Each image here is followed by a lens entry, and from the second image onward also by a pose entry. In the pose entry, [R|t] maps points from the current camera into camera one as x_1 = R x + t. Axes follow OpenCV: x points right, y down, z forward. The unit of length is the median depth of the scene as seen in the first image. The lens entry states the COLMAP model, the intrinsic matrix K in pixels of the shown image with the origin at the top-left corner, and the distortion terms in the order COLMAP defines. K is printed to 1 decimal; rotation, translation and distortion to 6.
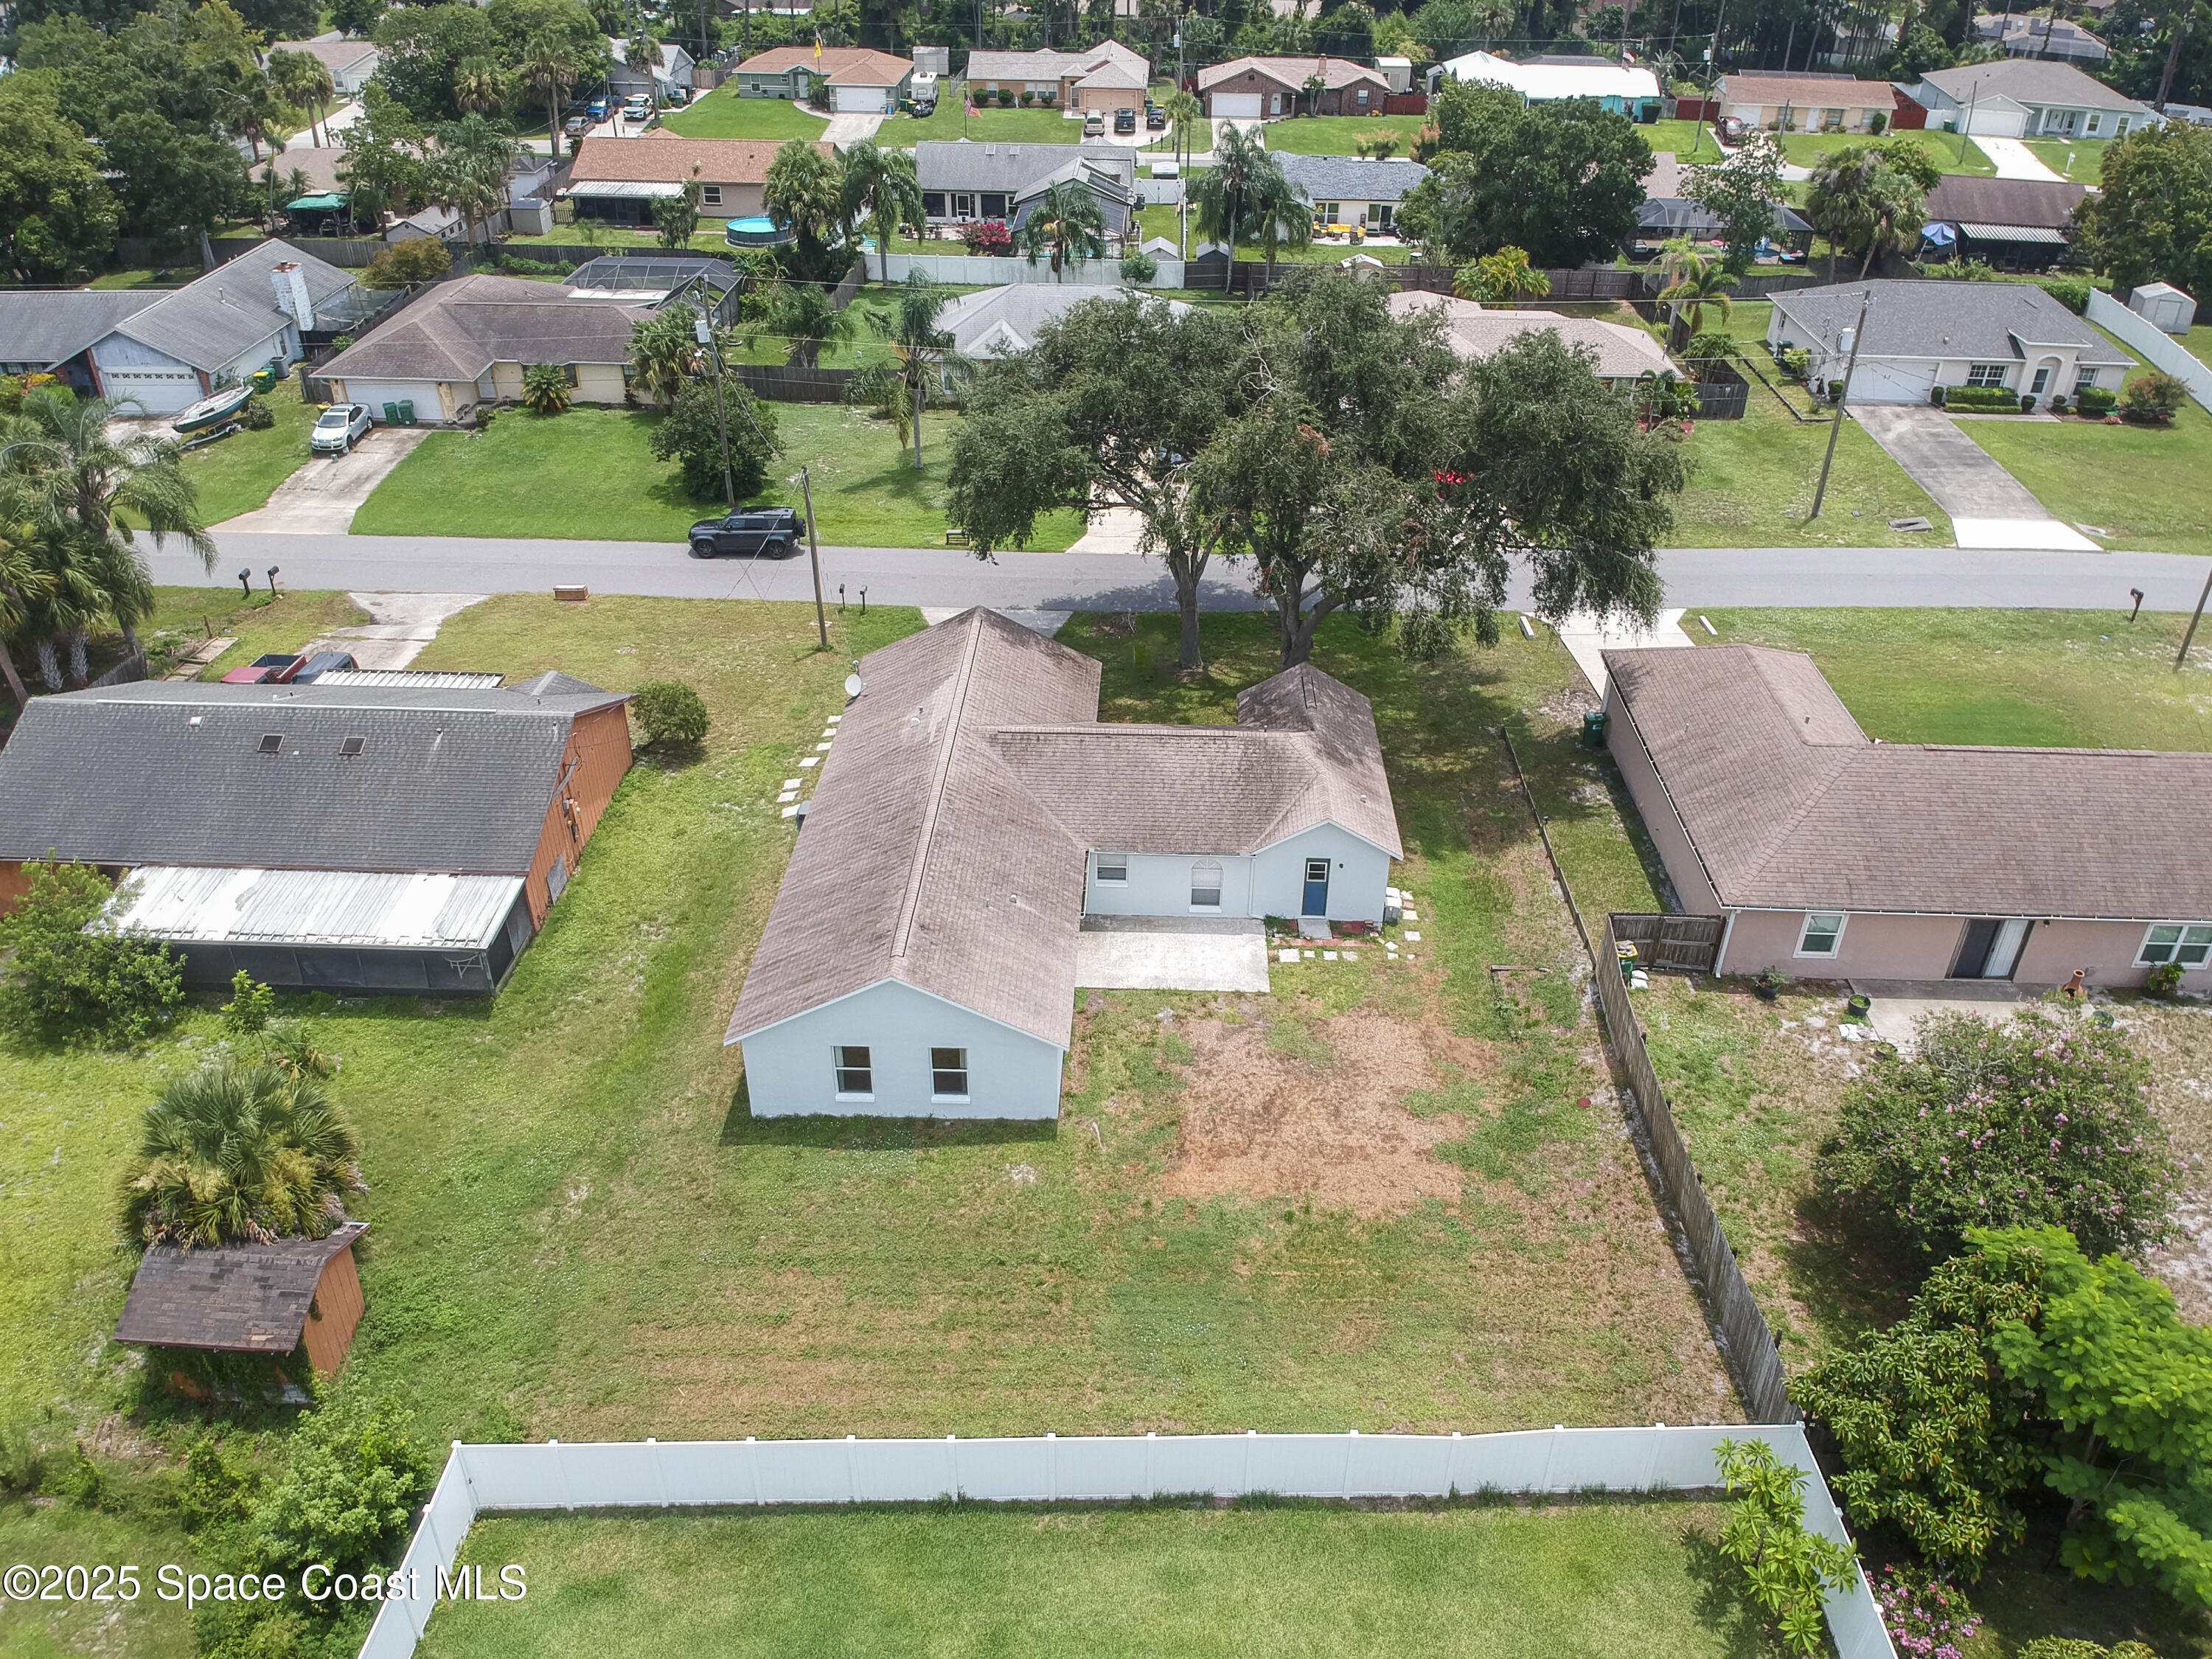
lens RADIAL K [[1666.2, 0, 1098.2], [0, 1666.2, 795.1], [0, 0, 1]] dist [0.071801, -0.122051]
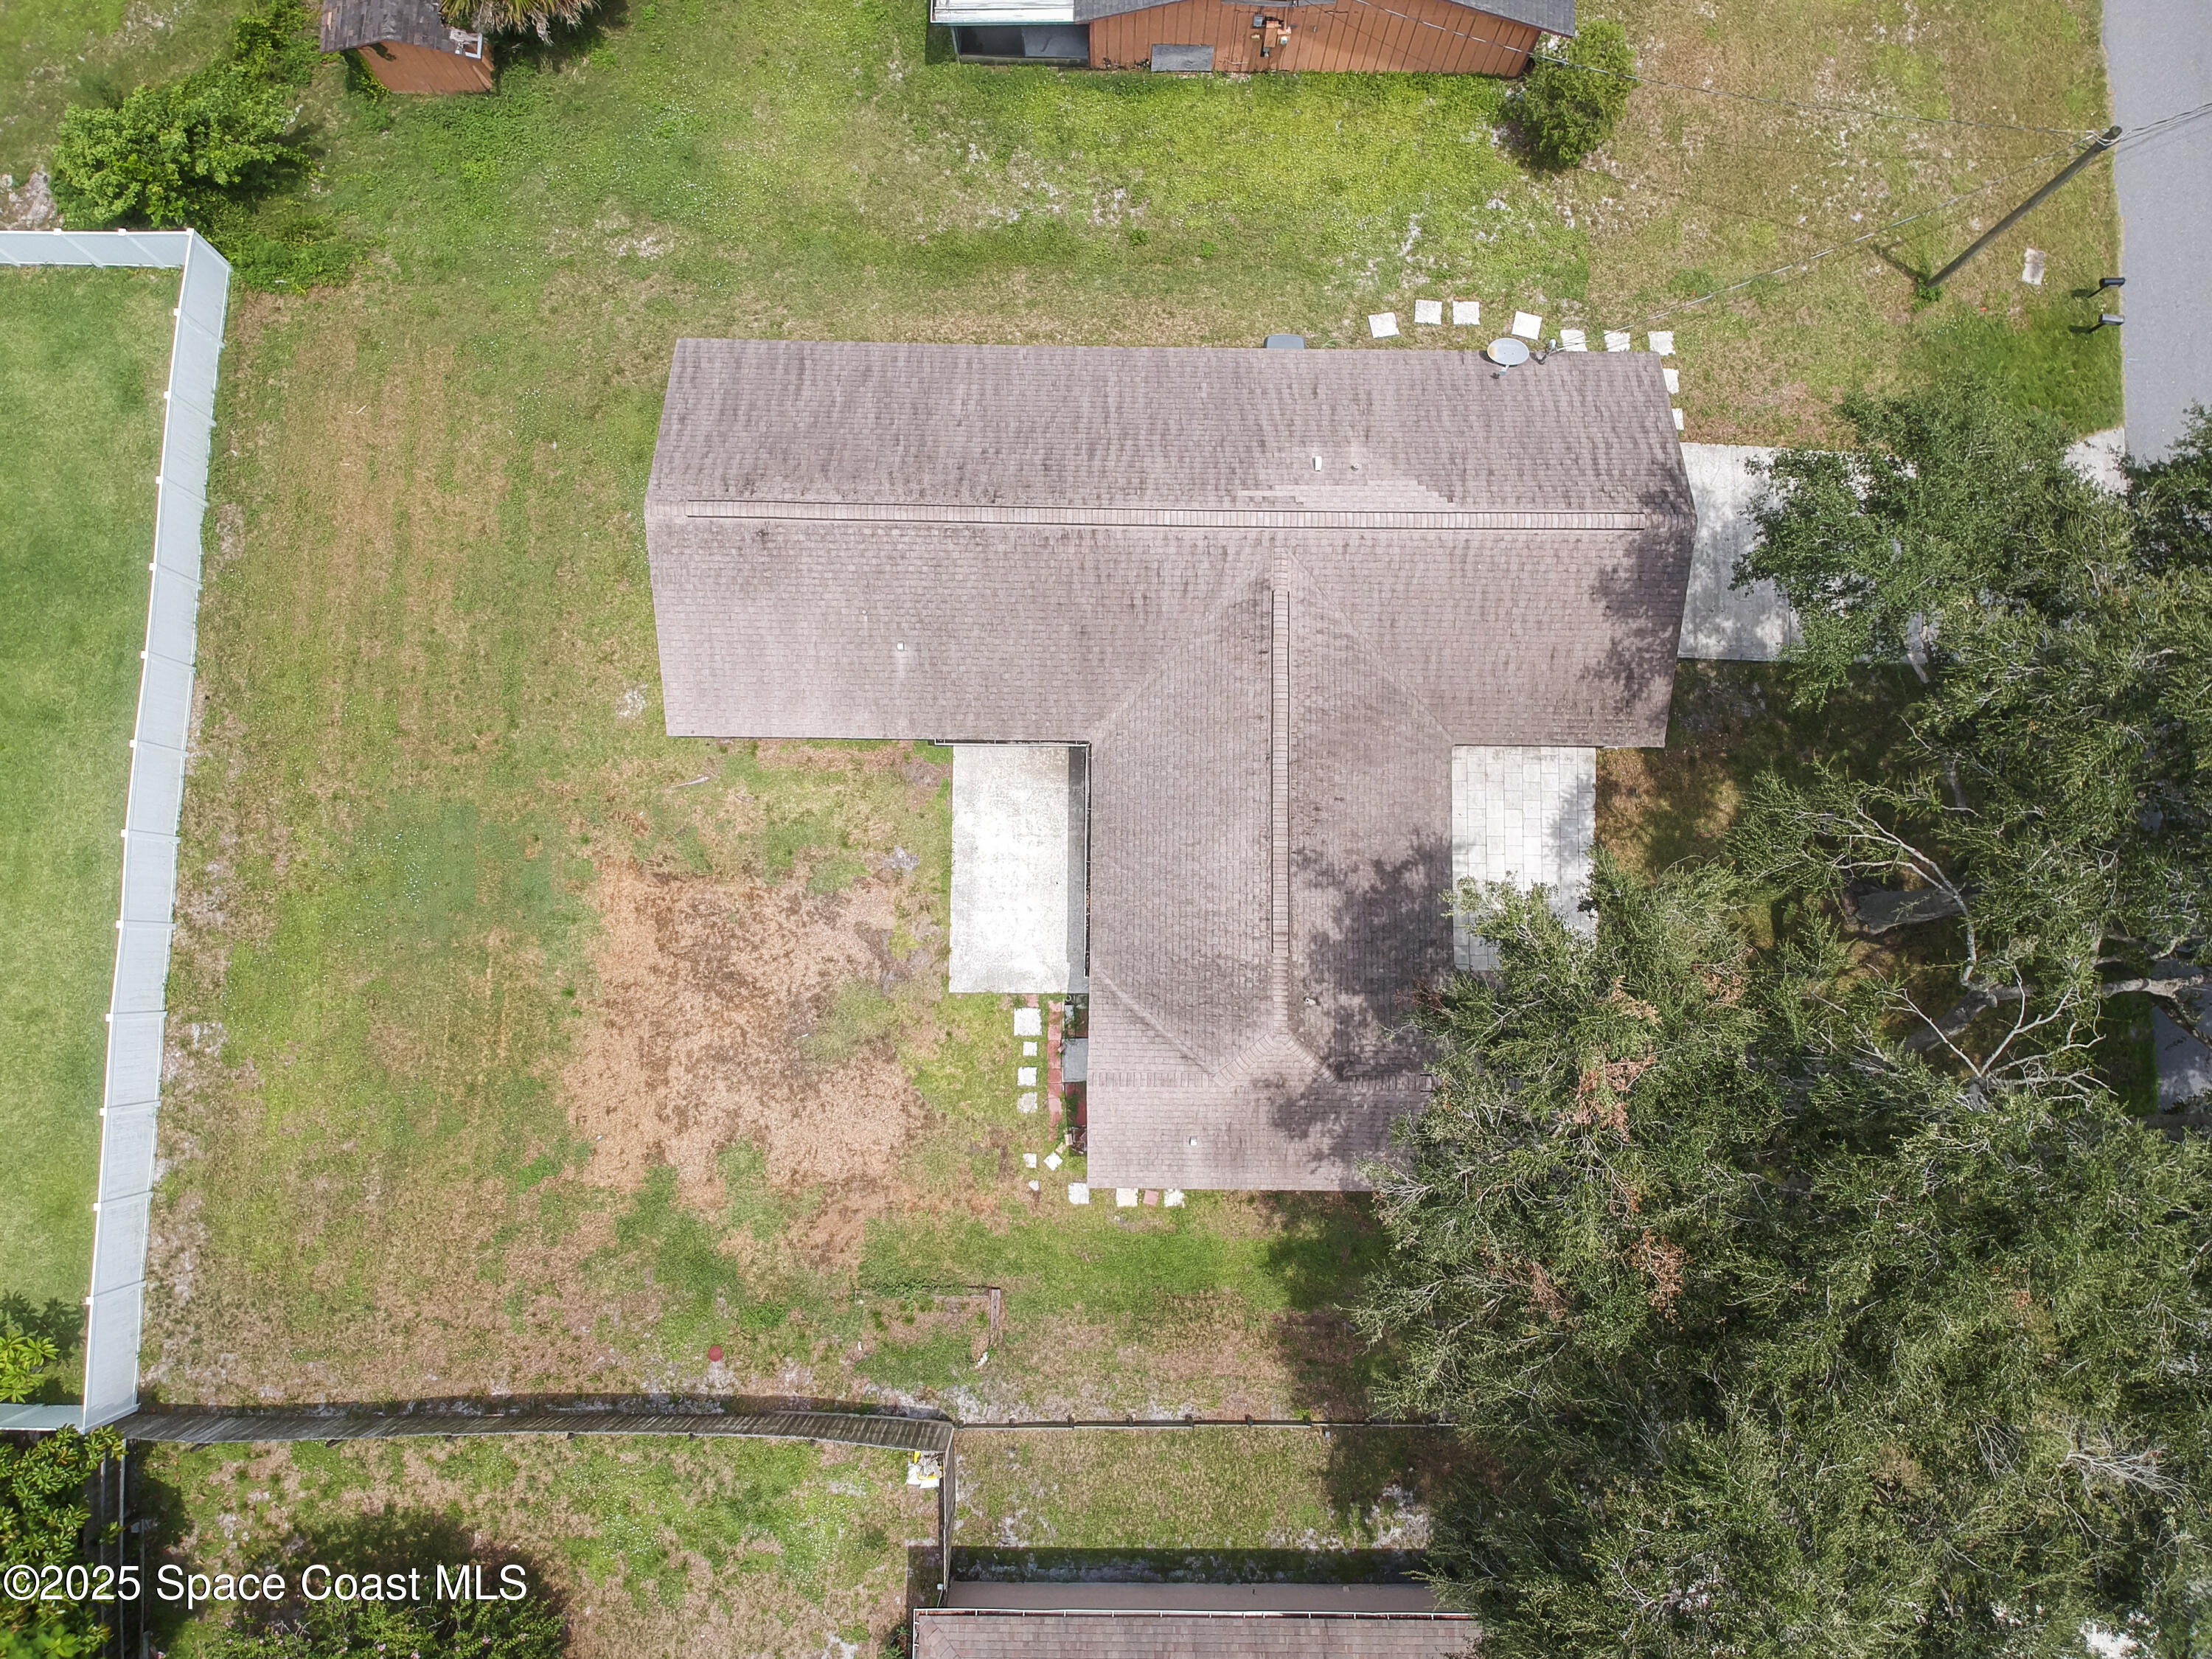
lens RADIAL K [[1666.2, 0, 1098.2], [0, 1666.2, 795.1], [0, 0, 1]] dist [0.071801, -0.122051]
pose [[0.030001, 0.994649, -0.098858, 0.094011], [-0.523698, 0.099883, 0.846028, -0.620464], [0.851376, 0.026390, 0.523892, 0.671324]]
